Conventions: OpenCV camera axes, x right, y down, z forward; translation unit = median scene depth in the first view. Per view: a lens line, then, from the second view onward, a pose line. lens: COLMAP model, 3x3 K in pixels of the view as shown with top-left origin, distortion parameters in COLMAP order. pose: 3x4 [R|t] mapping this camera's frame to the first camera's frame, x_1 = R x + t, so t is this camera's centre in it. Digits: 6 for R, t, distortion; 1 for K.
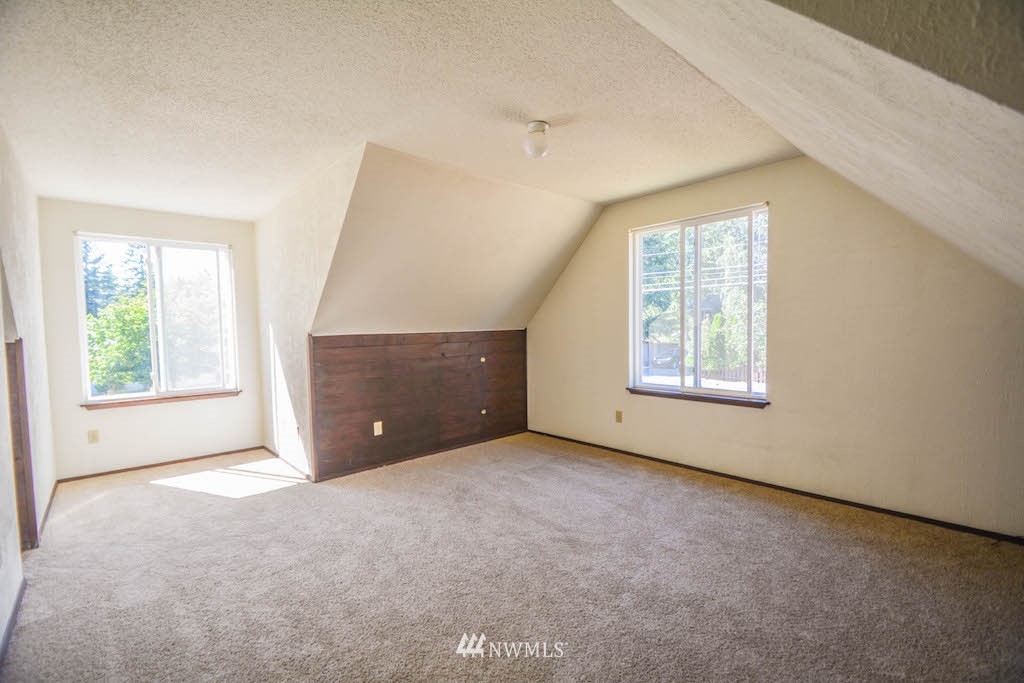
lens RADIAL K [[446.5, 0, 512.0], [0, 446.5, 341.5], [0, 0, 1]] dist [-0.002968, -0.000566]
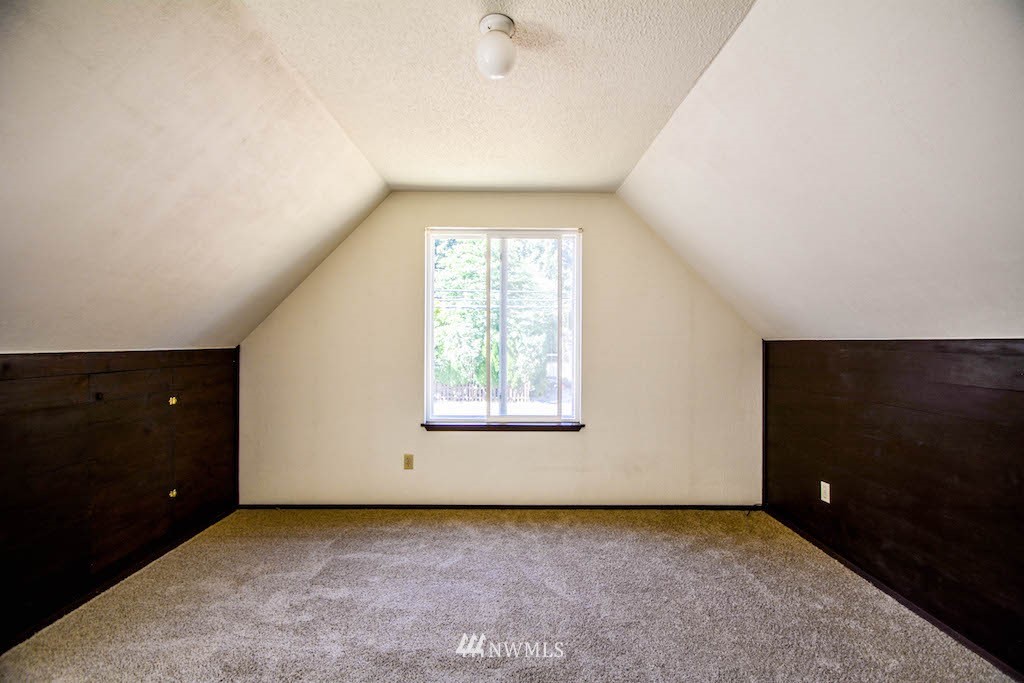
lens RADIAL K [[446.5, 0, 512.0], [0, 446.5, 341.5], [0, 0, 1]] dist [-0.002968, -0.000566]
pose [[0.668570, 0.025998, 0.743195, -0.250136], [0.008780, 0.999043, -0.042846, -0.007817], [-0.743598, 0.035171, 0.667702, 0.376675]]
